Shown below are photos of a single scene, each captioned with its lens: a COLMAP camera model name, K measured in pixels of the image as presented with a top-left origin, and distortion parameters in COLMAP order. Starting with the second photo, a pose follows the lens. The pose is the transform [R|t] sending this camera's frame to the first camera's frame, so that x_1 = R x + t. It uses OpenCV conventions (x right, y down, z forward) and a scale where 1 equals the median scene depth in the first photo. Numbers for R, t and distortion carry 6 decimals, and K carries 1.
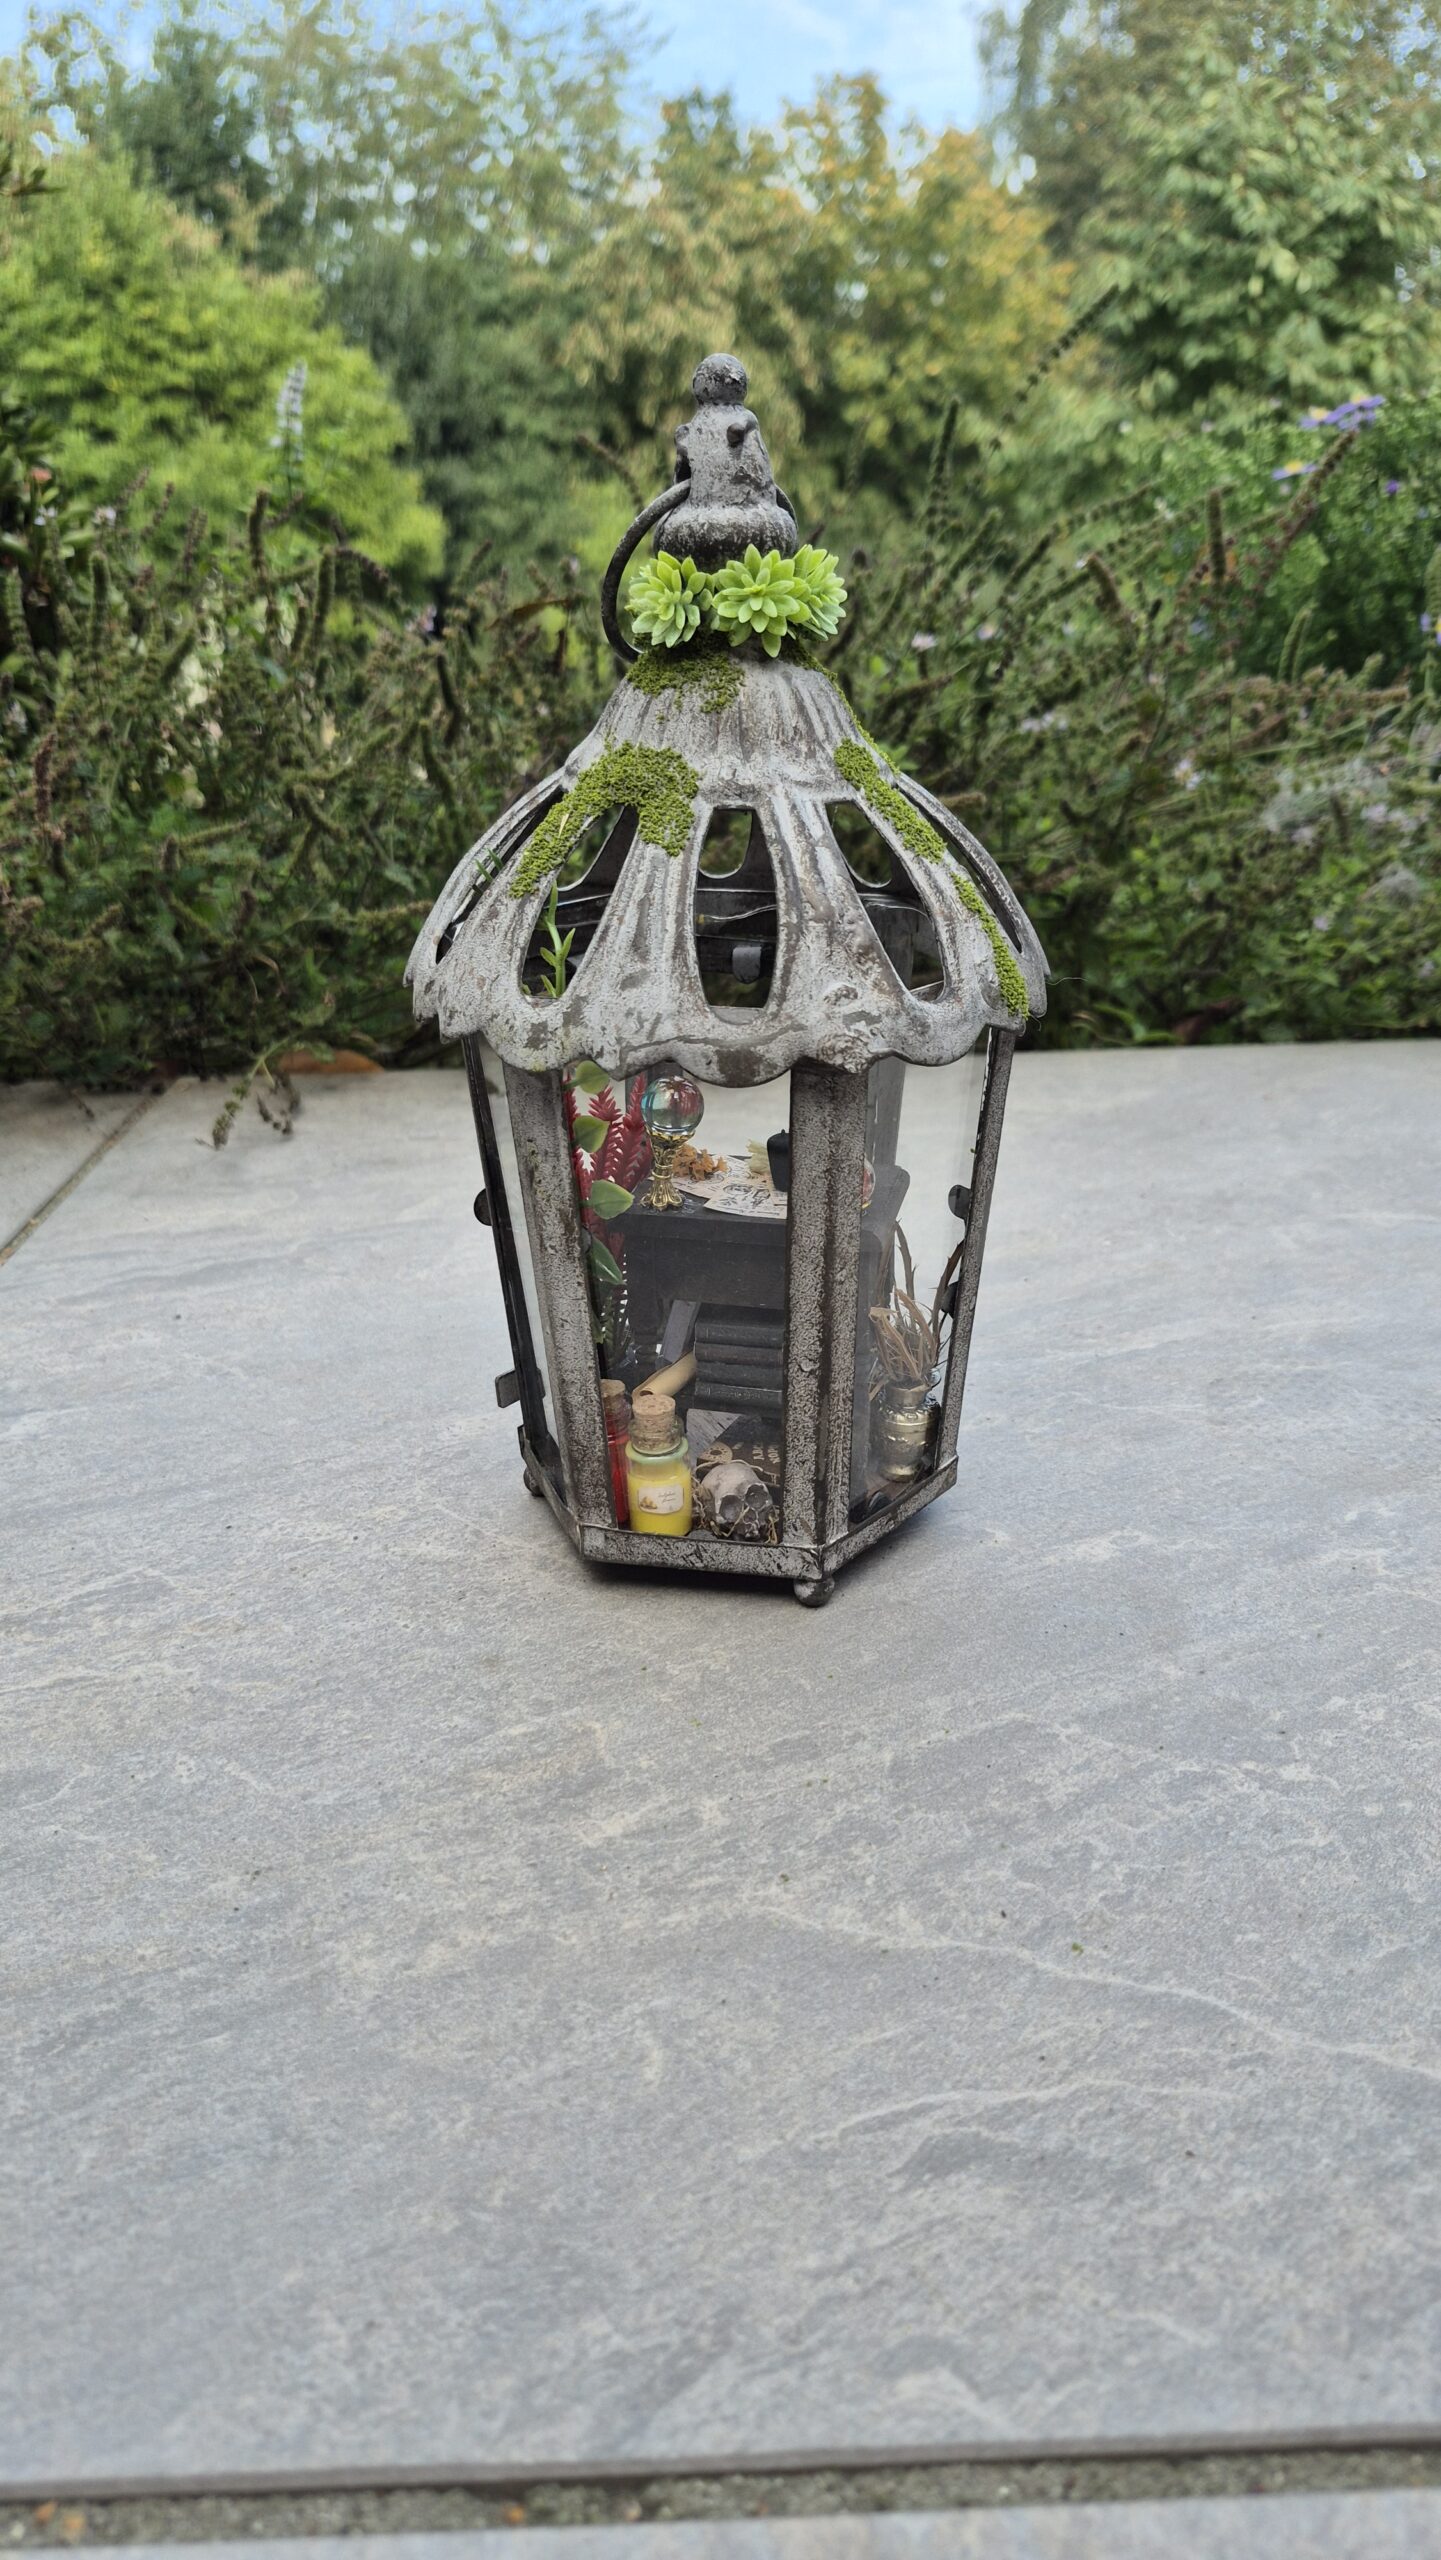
lens RADIAL K [[2295.4, 0, 720.5], [0, 2295.4, 1280.0], [0, 0, 1]] dist [0.081542, -0.350830]
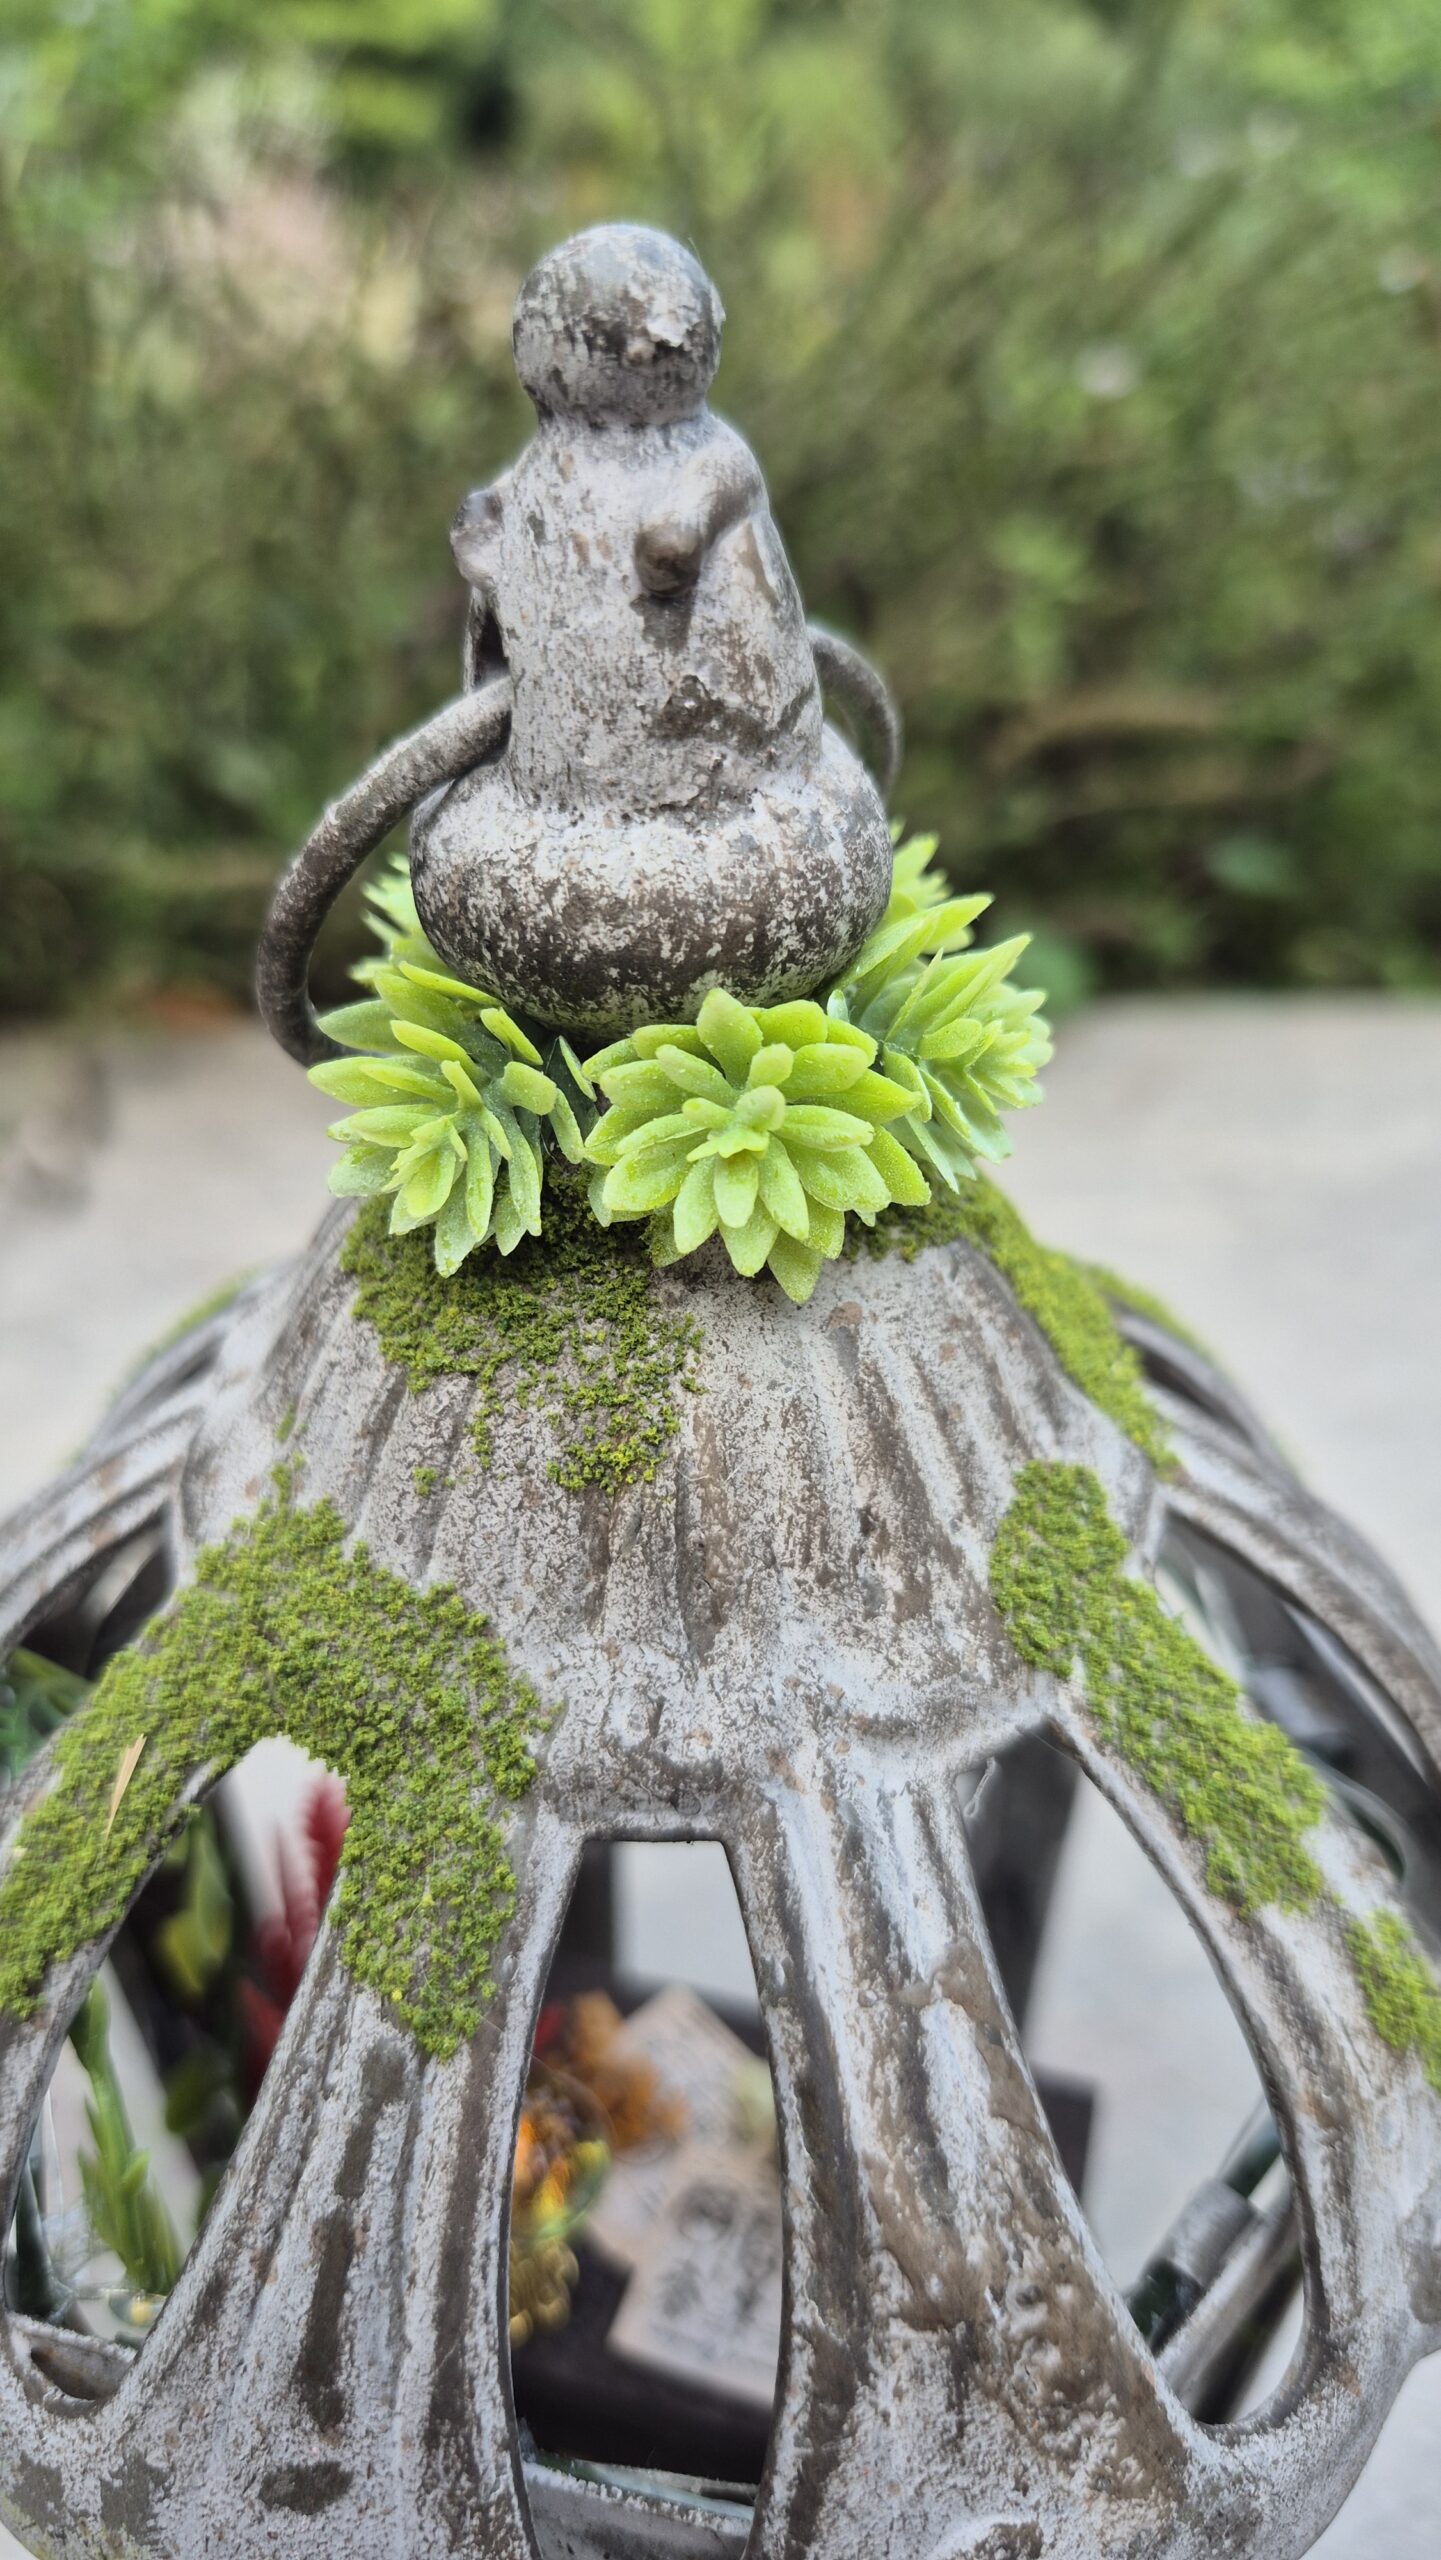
lens RADIAL K [[2295.4, 0, 720.5], [0, 2295.4, 1280.0], [0, 0, 1]] dist [0.081542, -0.350830]
pose [[0.999230, 0.022096, -0.032421, 0.022823], [-0.014964, 0.978505, 0.205680, -0.337784], [0.036269, -0.205037, 0.978082, 0.719491]]
